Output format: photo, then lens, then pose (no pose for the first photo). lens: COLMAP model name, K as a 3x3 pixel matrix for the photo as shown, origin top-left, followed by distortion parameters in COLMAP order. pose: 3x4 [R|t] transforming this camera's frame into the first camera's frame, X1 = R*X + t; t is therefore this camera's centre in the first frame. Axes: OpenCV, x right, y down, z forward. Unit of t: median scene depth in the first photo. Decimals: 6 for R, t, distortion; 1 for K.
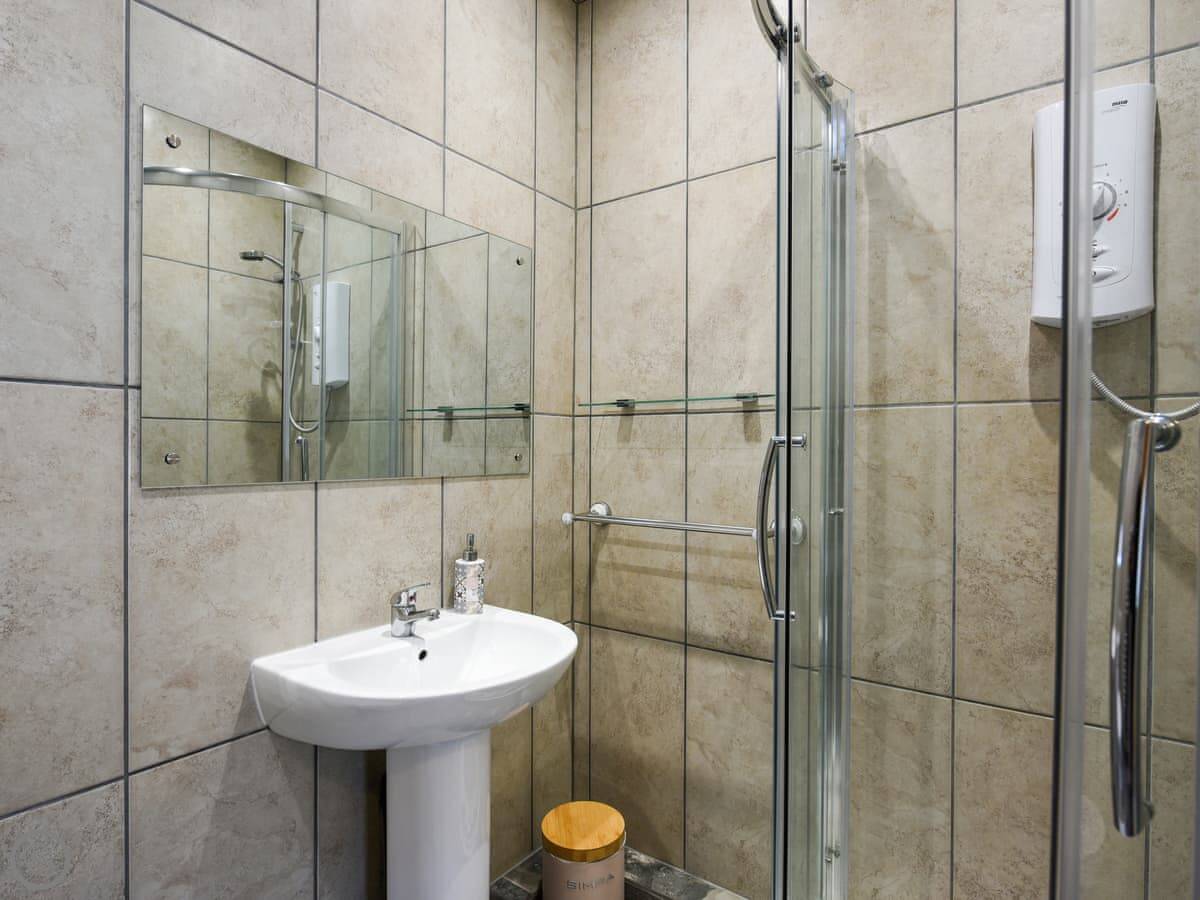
lens RADIAL K [[637.5, 0, 597.1], [0, 637.5, 456.3], [0, 0, 1]] dist [-0.006302, -0.001598]
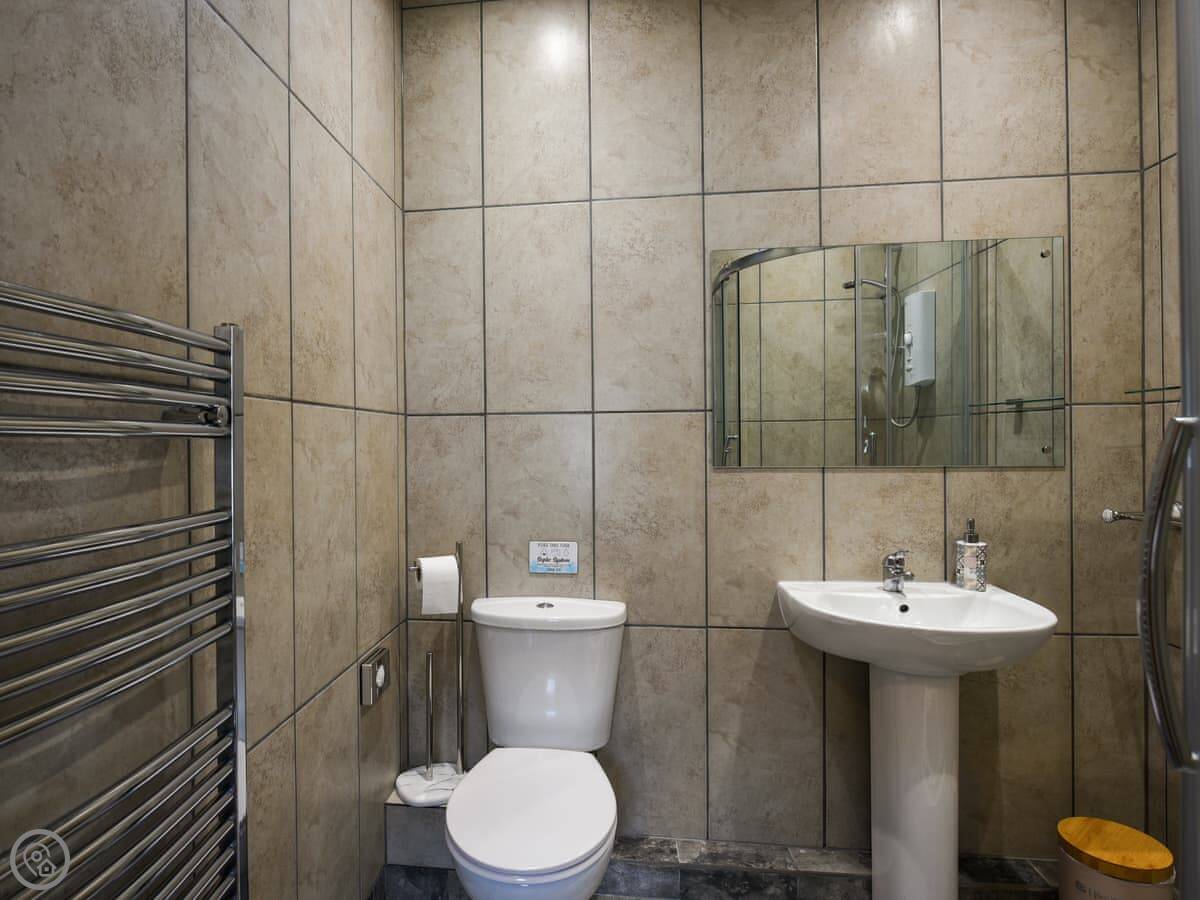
lens RADIAL K [[637.5, 0, 597.1], [0, 637.5, 456.3], [0, 0, 1]] dist [-0.006302, -0.001598]
pose [[0.559866, 0.008341, -0.828541, 0.327536], [0.001284, 0.999939, 0.010934, 0.000018], [0.828582, -0.007185, 0.559822, -0.150242]]
